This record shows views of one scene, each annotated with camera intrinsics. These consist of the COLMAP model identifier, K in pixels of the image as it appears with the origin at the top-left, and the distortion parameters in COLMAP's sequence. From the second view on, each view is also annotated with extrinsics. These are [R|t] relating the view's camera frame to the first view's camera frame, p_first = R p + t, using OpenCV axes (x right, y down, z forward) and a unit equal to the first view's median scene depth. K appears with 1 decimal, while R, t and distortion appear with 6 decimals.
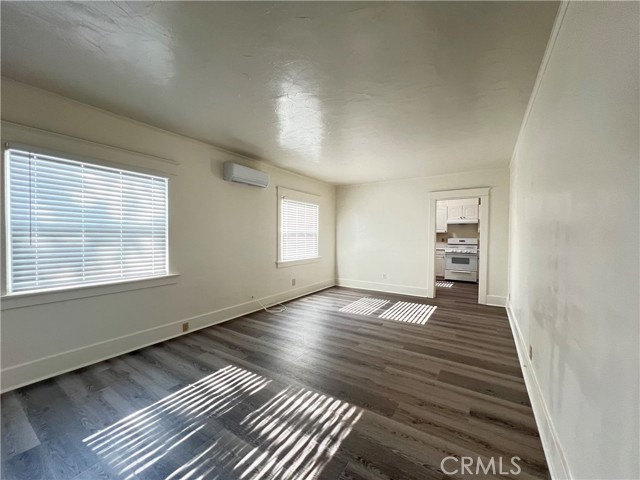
lens RADIAL K [[256.1, 0, 319.8], [0, 256.1, 236.1], [0, 0, 1]] dist [-0.000905, 0.000122]
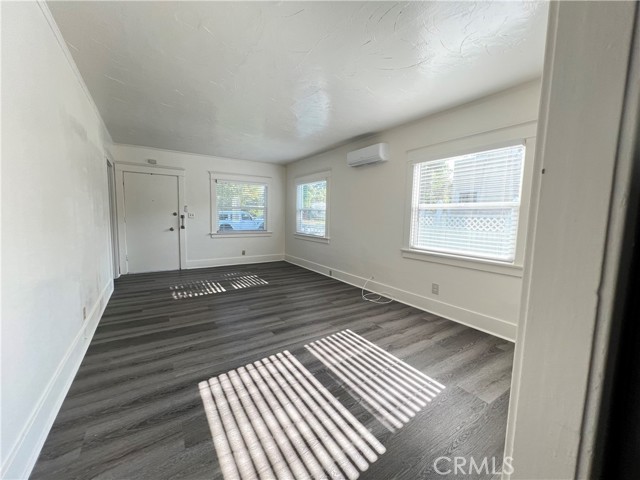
lens RADIAL K [[256.1, 0, 316.9], [0, 256.1, 240.2], [0, 0, 1]] dist [-0.000905, 0.000122]
pose [[-0.400917, 0.072551, -0.913237, 1.166644], [-0.032313, 0.995119, 0.093241, 0.016372], [0.915544, 0.066892, -0.396616, 1.927534]]
